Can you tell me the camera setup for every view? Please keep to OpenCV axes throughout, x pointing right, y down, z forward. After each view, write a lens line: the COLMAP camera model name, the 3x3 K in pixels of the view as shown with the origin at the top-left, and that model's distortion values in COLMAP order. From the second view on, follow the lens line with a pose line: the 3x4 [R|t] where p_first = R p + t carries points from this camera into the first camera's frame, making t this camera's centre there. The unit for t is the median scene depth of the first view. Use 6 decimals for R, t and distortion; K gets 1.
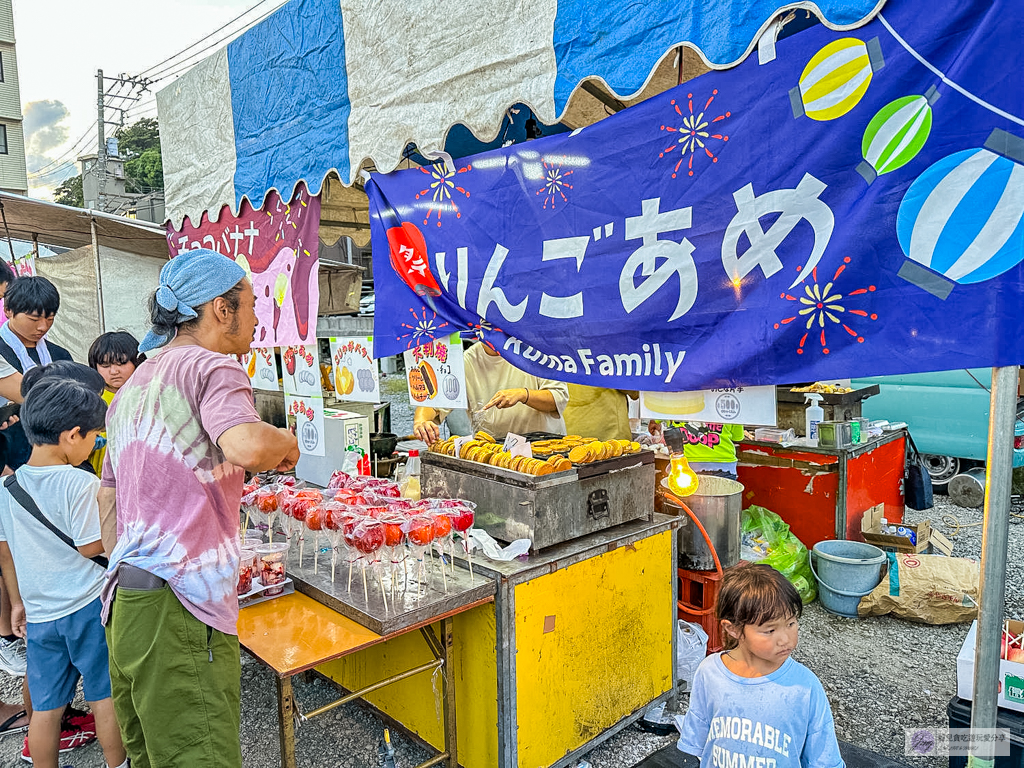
lens RADIAL K [[710.5, 0, 511.9], [0, 710.5, 384.9], [0, 0, 1]] dist [-0.003663, -0.006761]
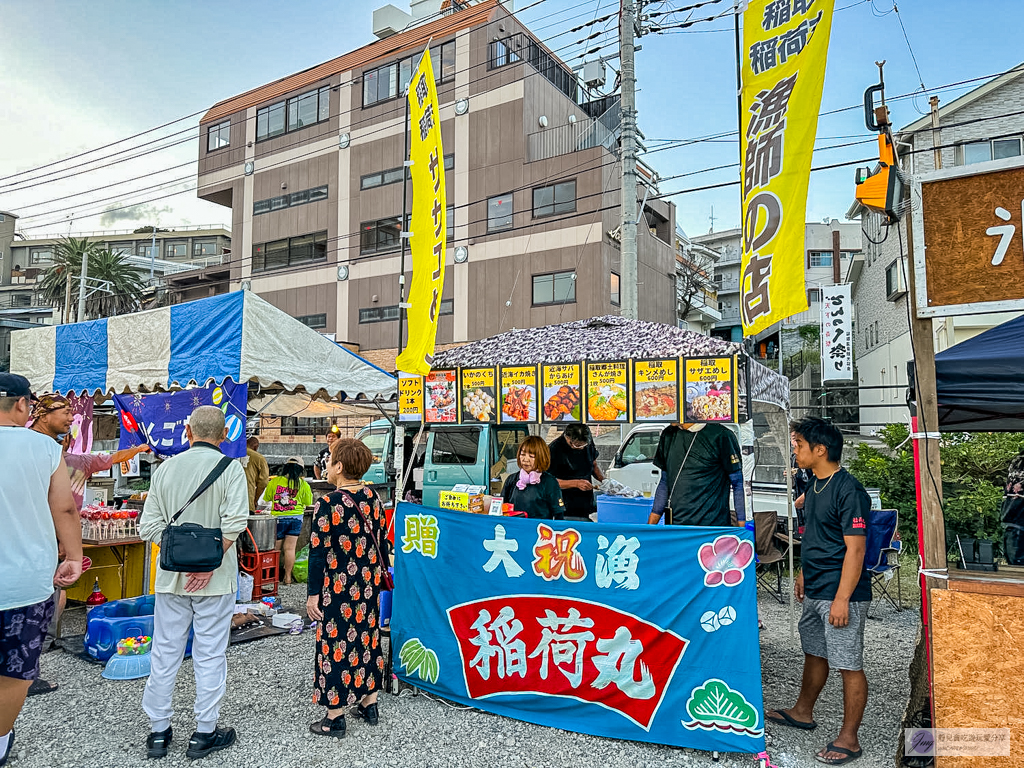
lens RADIAL K [[710.5, 0, 511.2], [0, 710.5, 385.9], [0, 0, 1]] dist [-0.003663, -0.006761]
pose [[0.963728, 0.048291, 0.262480, 0.689451], [-0.000094, 0.983555, -0.180609, 0.216387], [-0.266885, 0.174033, 0.947884, -2.473475]]
